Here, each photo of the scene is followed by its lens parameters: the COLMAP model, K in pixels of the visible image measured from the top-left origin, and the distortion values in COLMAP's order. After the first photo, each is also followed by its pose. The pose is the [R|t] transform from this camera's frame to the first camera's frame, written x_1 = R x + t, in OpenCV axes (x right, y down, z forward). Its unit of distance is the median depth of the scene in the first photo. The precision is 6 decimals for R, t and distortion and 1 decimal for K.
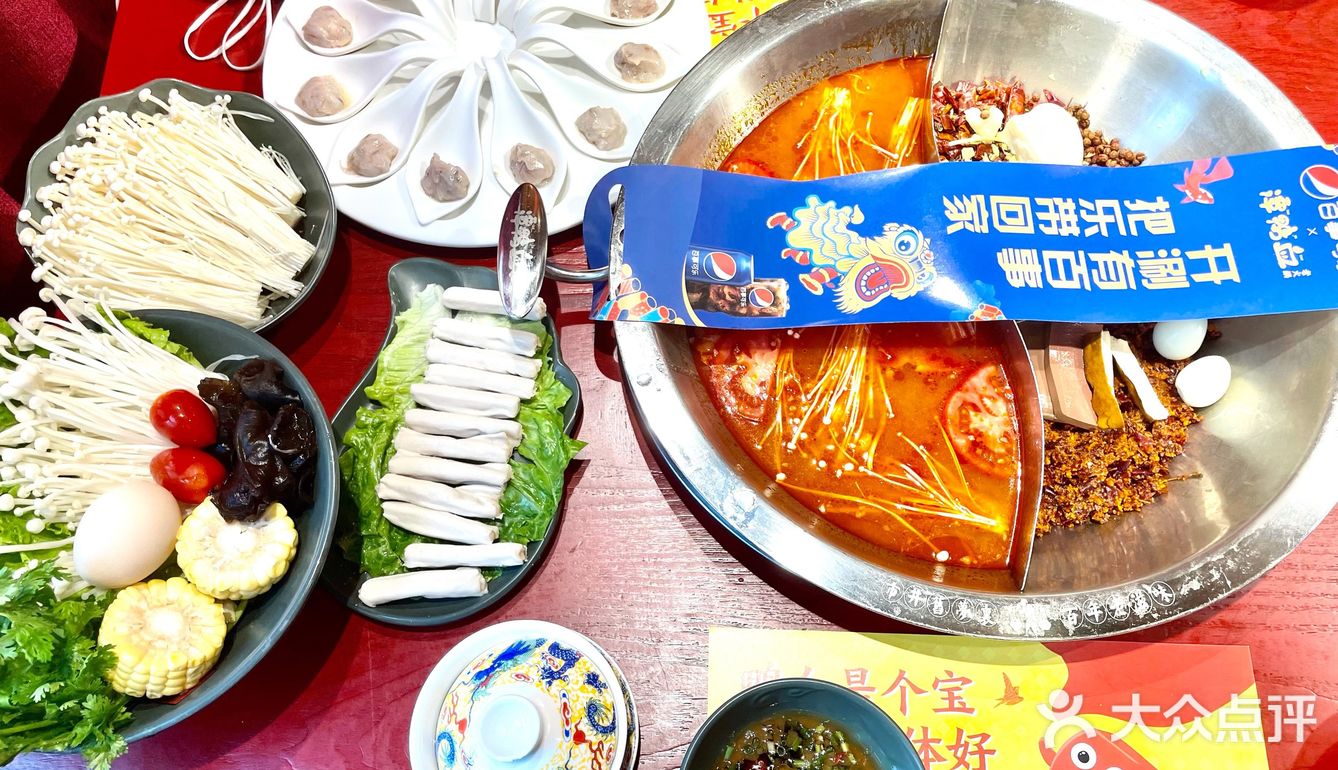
lens RADIAL K [[1367.0, 0, 669.0], [0, 1367.0, 385.0], [0, 0, 1]] dist [-0.005358, -0.022232]
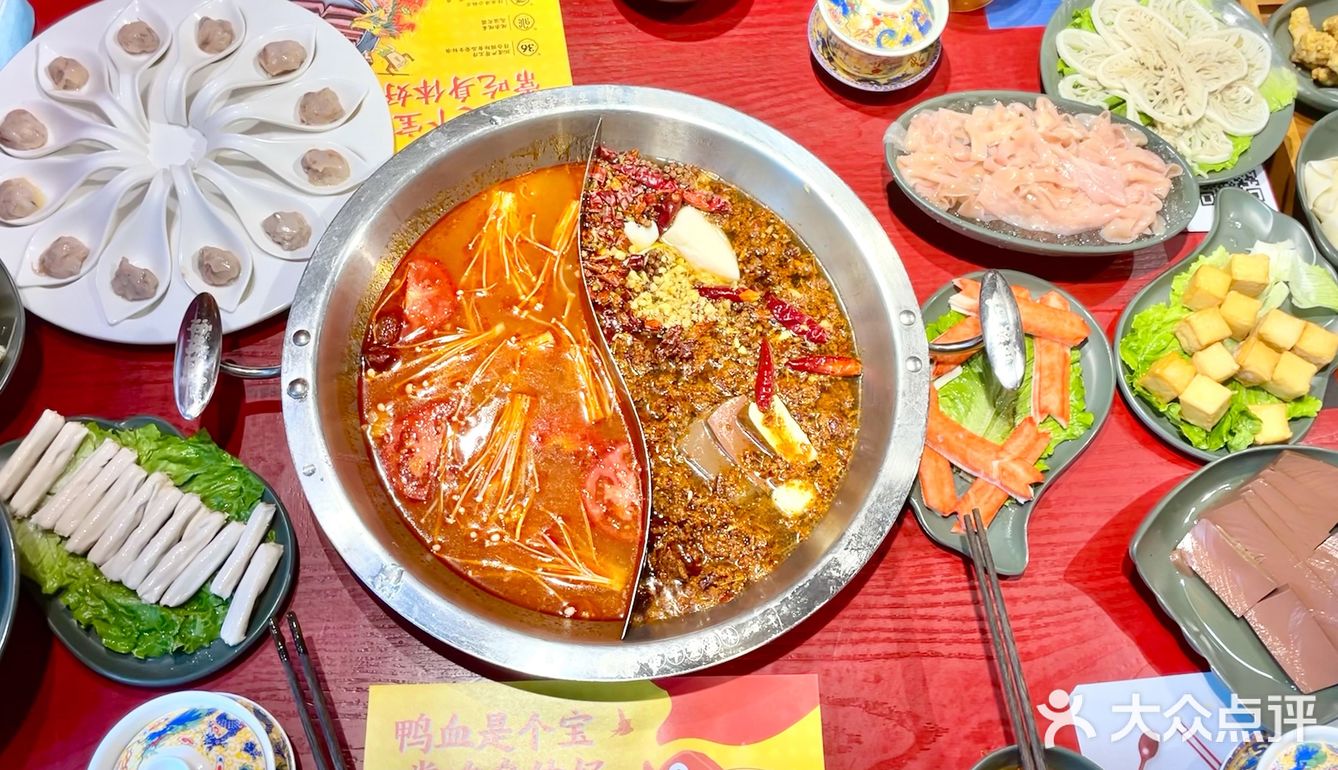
lens RADIAL K [[1367.0, 0, 669.0], [0, 1367.0, 385.0], [0, 0, 1]] dist [-0.005358, -0.022232]
pose [[0.983547, -0.021134, 0.179410, 0.064667], [0.027078, 0.999160, -0.030749, -0.027061], [-0.178609, 0.035101, 0.983294, -0.152319]]
